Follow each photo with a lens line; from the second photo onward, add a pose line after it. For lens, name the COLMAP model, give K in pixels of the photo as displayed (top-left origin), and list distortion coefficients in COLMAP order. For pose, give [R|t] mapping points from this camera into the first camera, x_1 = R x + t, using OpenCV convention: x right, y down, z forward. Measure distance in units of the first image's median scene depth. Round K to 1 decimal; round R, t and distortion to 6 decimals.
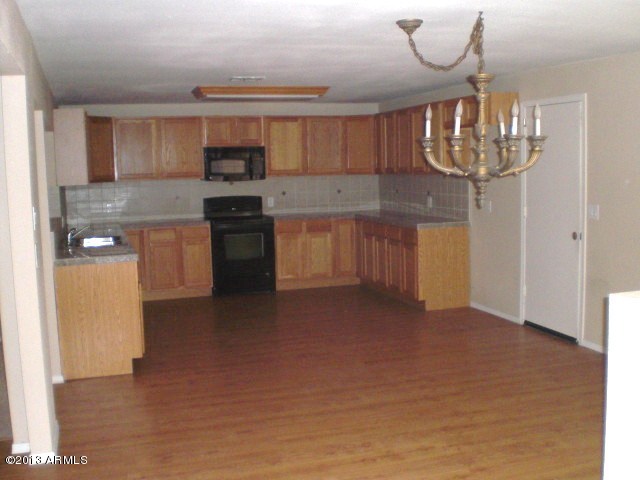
lens RADIAL K [[721.2, 0, 323.9], [0, 721.2, 238.8], [0, 0, 1]] dist [-0.067115, -0.228159]
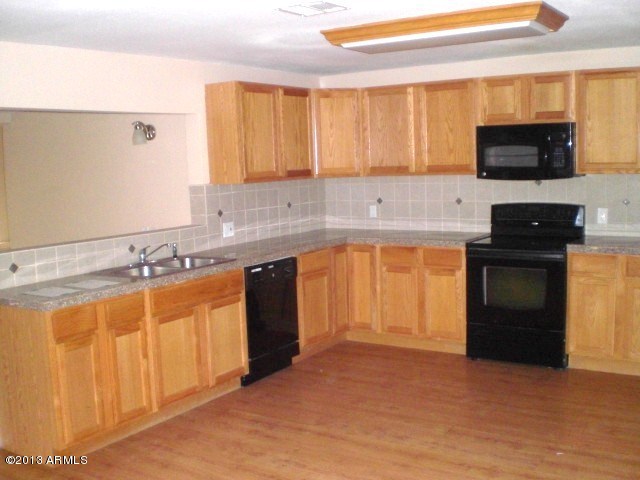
lens RADIAL K [[721.2, 0, 323.9], [0, 721.2, 238.8], [0, 0, 1]] dist [-0.067115, -0.228159]
pose [[0.623197, 0.089976, -0.776872, 0.256001], [-0.063416, 0.995902, 0.064472, -0.059531], [0.779490, 0.009087, 0.626349, 0.490904]]
